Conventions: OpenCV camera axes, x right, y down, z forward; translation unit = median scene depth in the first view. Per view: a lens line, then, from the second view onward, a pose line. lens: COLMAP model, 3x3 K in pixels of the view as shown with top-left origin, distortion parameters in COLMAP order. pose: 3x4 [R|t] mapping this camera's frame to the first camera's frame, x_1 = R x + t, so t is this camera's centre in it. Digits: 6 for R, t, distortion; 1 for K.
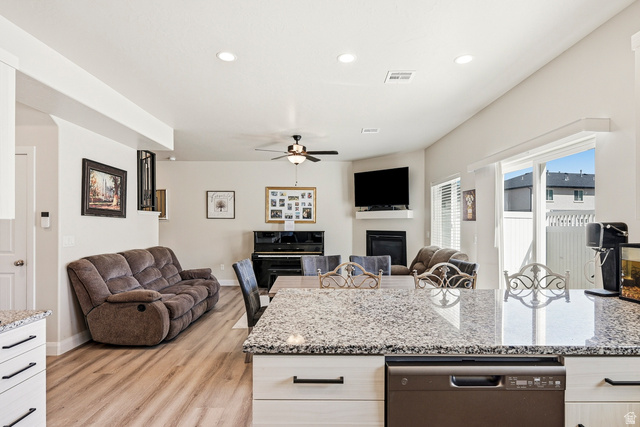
lens RADIAL K [[328.4, 0, 325.2], [0, 328.4, 225.3], [0, 0, 1]] dist [-0.002757, 0.000322]
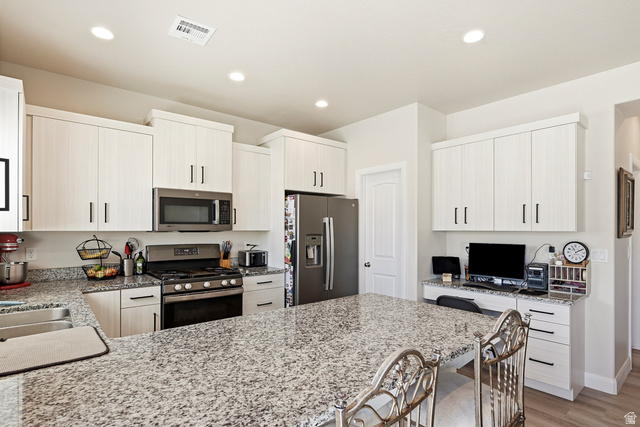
lens RADIAL K [[328.4, 0, 319.4], [0, 328.4, 228.6], [0, 0, 1]] dist [-0.002757, 0.000322]
pose [[-0.776646, -0.000883, -0.629937, 0.251035], [-0.004663, 0.999980, 0.004347, -0.009954], [0.629920, 0.006314, -0.776634, 0.457753]]
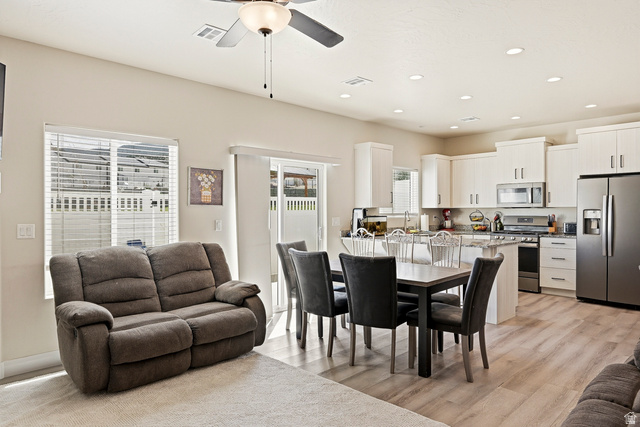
lens RADIAL K [[405.6, 0, 318.4], [0, 405.6, 213.8], [0, 0, 1]] dist [-0.003021, -0.000804]
pose [[-0.685827, -0.003421, 0.727756, -0.377984], [0.005995, 0.999928, 0.010349, 0.000141], [-0.727740, 0.011461, -0.685758, 1.087462]]
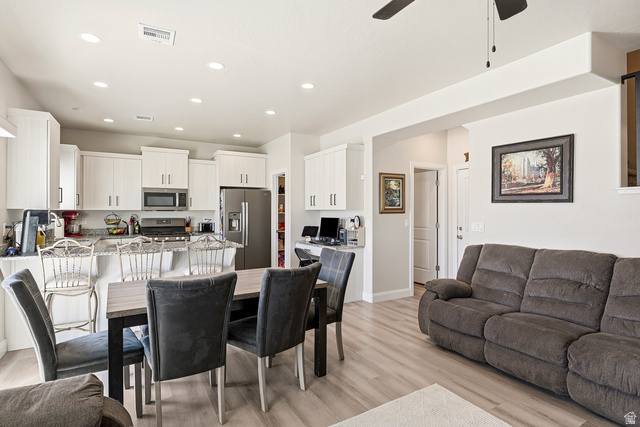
lens RADIAL K [[328.4, 0, 318.6], [0, 328.4, 211.8], [0, 0, 1]] dist [-0.002757, 0.000322]
pose [[-0.874871, -0.001764, -0.484353, 0.140901], [-0.003279, 0.999992, 0.002281, -0.002066], [0.484345, 0.003584, -0.874870, 1.006676]]
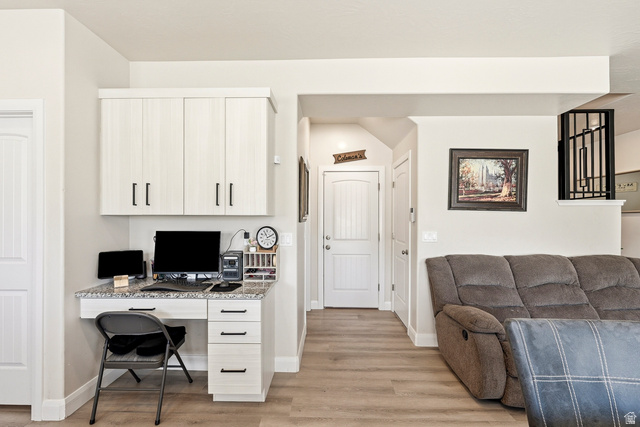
lens RADIAL K [[273.1, 0, 320.9], [0, 273.1, 219.2], [0, 0, 1]] dist [0.000701, -0.000500]
pose [[-0.044033, -0.001960, -0.999028, 0.034800], [-0.006066, 0.999980, -0.001695, -0.000183], [0.999012, 0.005985, -0.044044, 0.412925]]
